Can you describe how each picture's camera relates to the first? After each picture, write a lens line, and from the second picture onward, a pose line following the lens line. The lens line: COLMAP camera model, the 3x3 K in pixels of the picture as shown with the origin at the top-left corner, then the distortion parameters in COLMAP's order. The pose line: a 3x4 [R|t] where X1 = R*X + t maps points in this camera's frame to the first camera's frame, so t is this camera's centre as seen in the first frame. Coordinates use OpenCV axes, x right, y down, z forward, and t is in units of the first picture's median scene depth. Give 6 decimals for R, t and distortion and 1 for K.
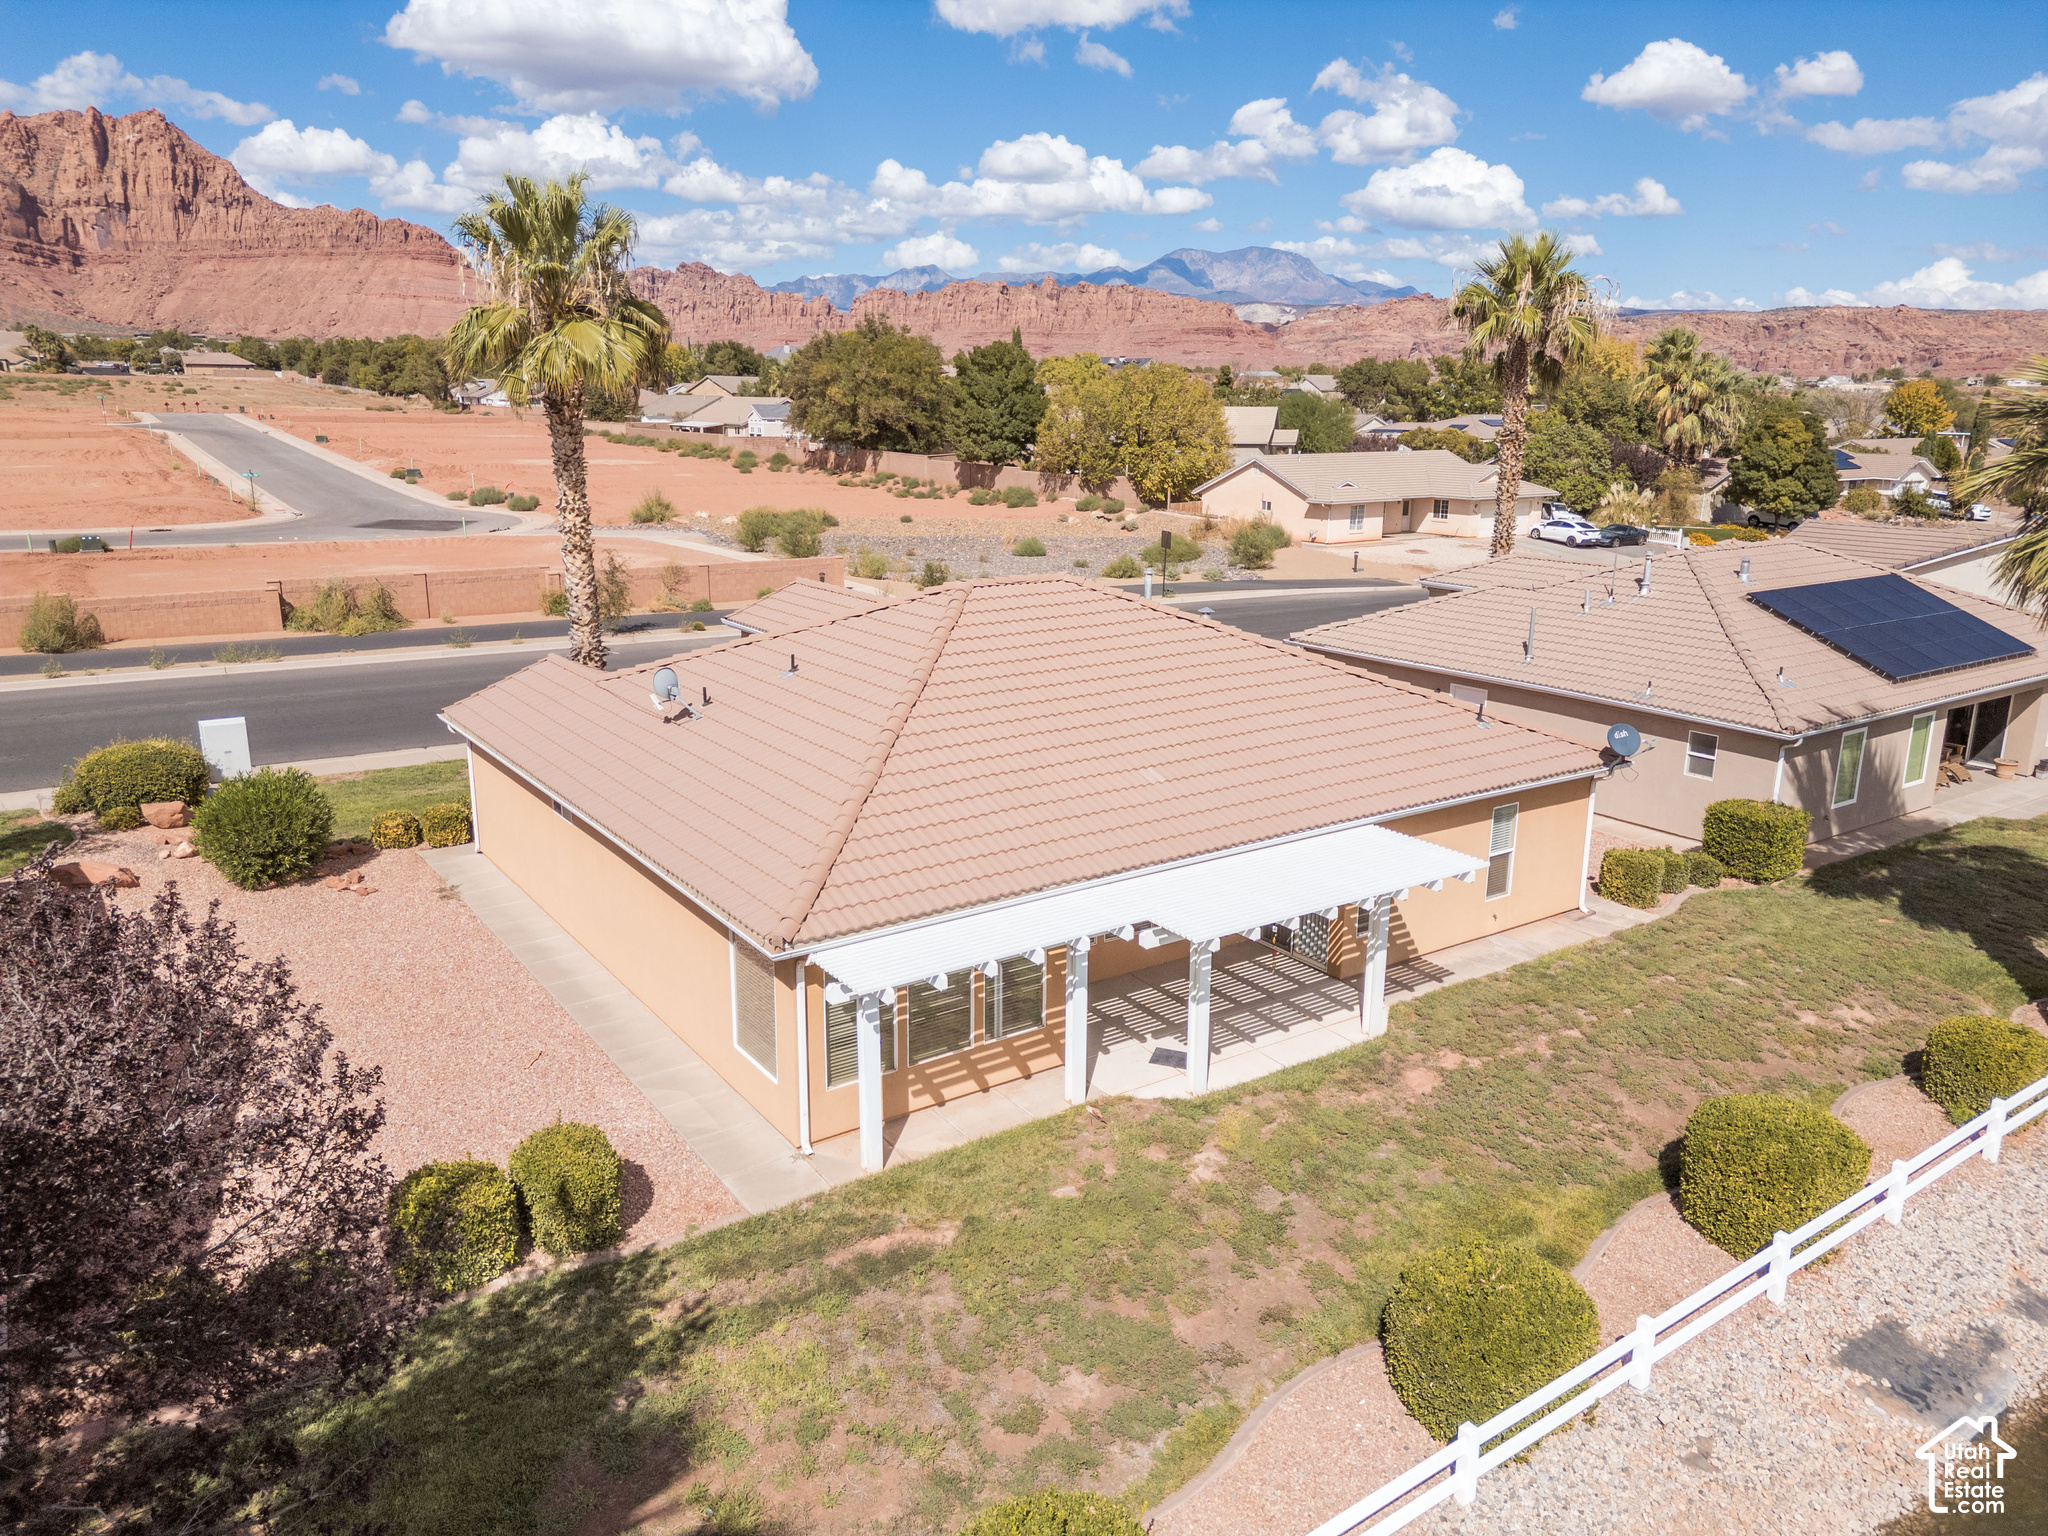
lens RADIAL K [[1439.6, 0, 1026.1], [0, 1439.6, 759.8], [0, 0, 1]] dist [0.070423, -0.063473]
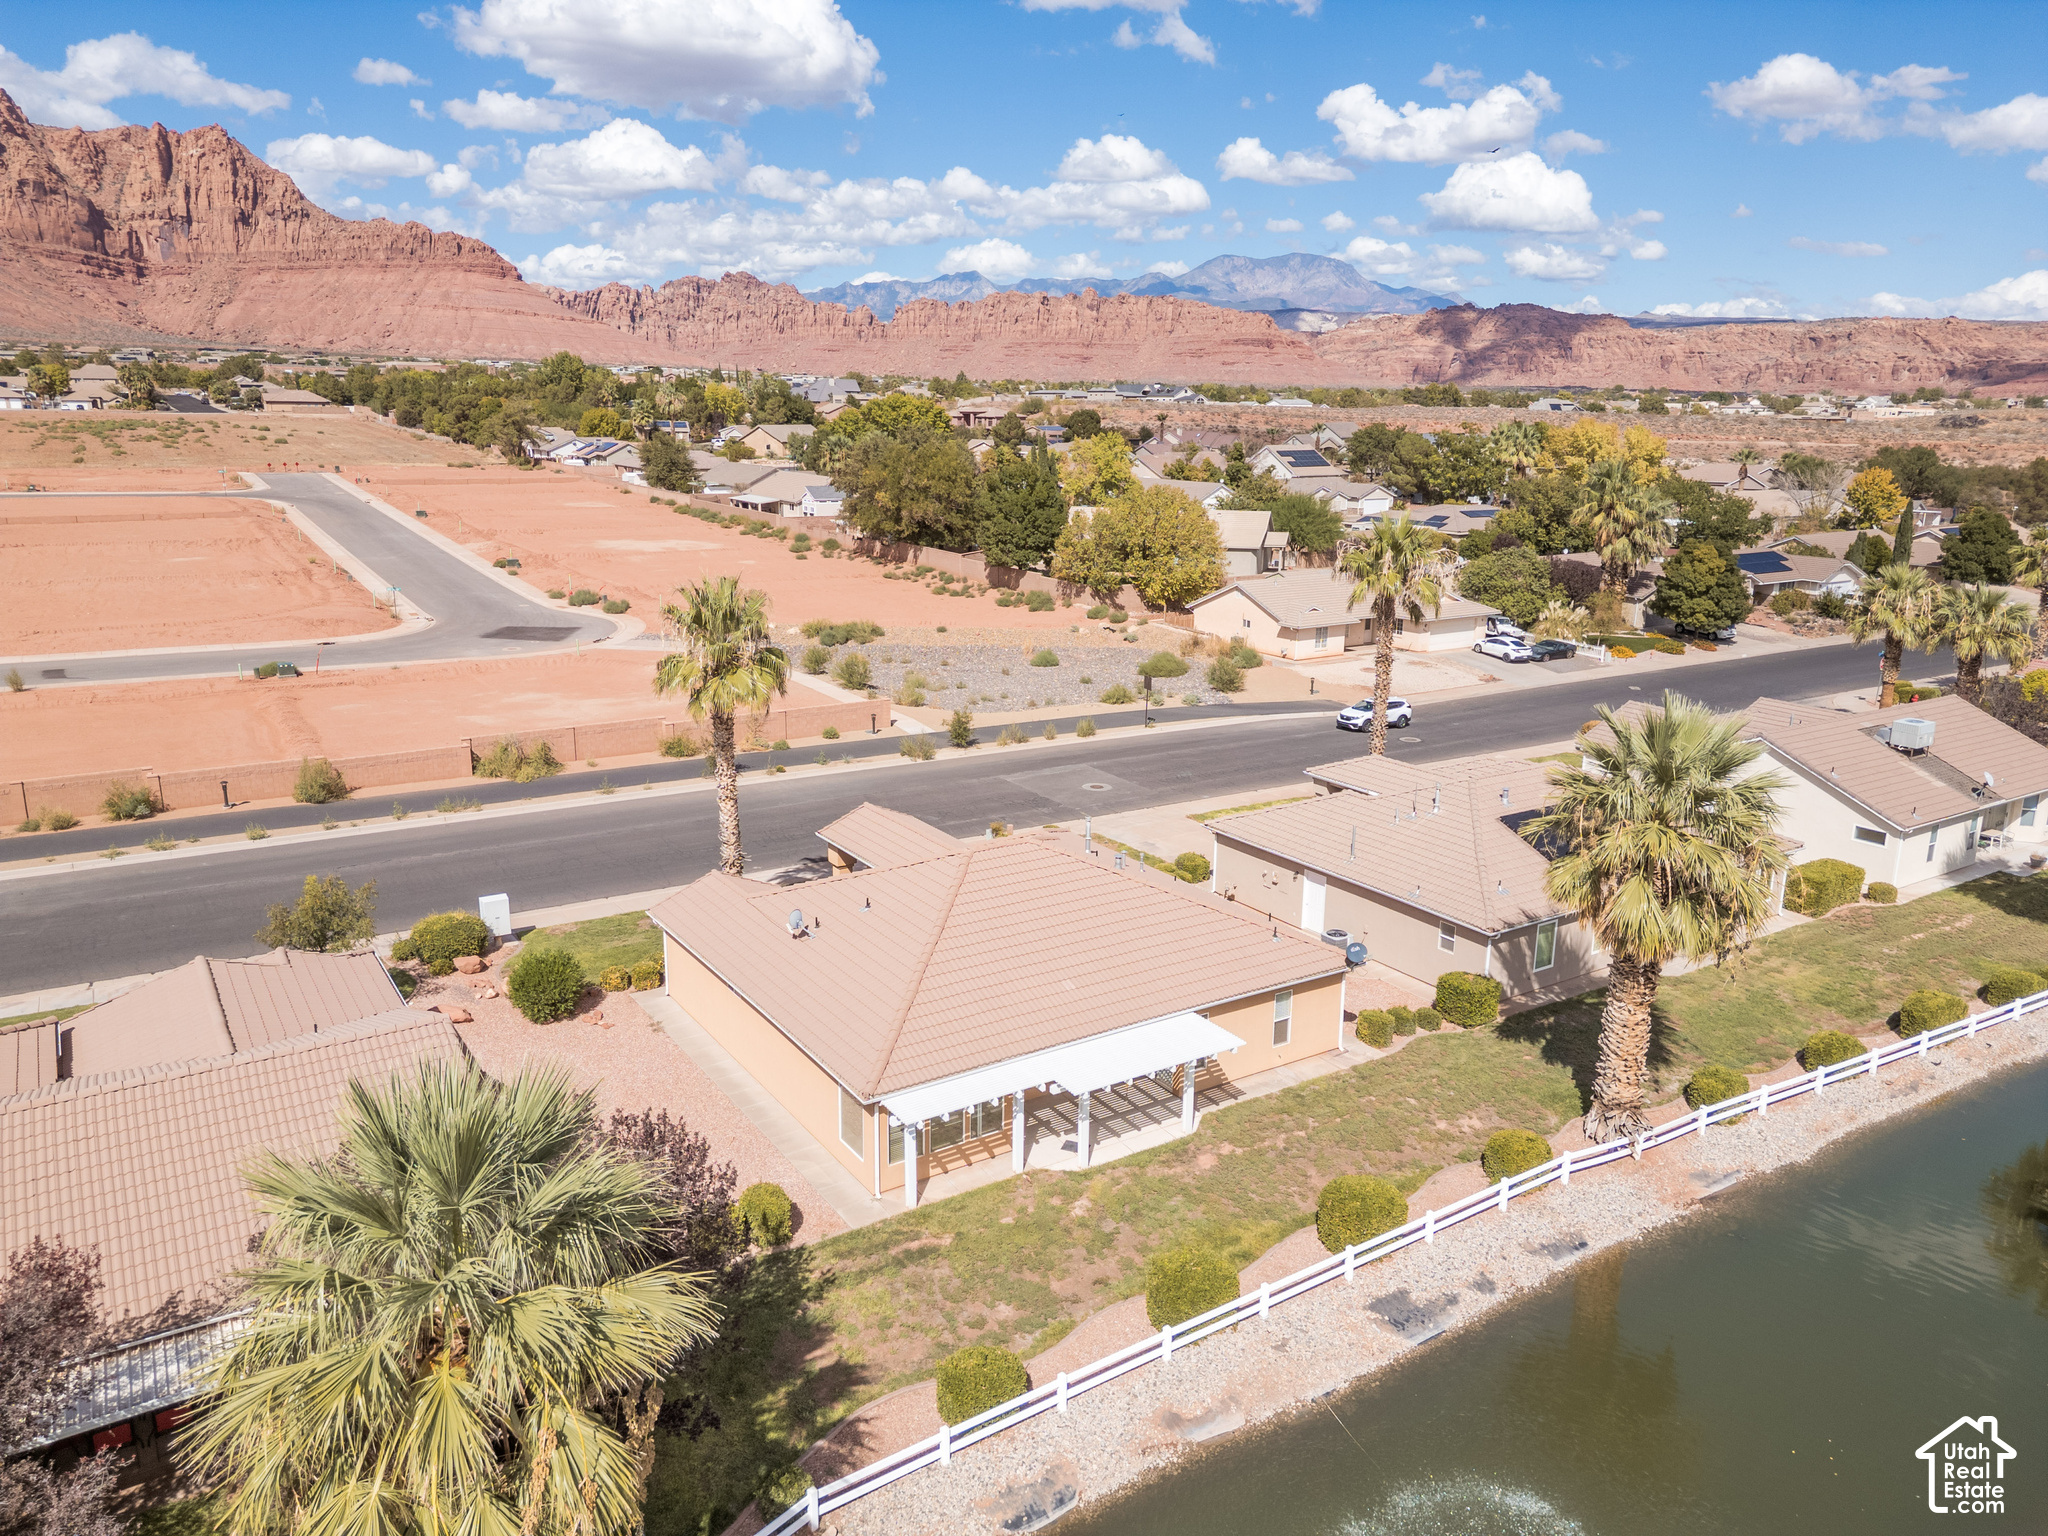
lens RADIAL K [[1435.5, 0, 1025.4], [0, 1435.5, 765.6], [0, 0, 1]] dist [0.082602, -0.087925]
pose [[0.999619, 0.009680, -0.025840, 0.057786], [-0.009670, 0.999953, 0.000505, -0.196054], [0.025844, -0.000255, 0.999666, -0.590371]]
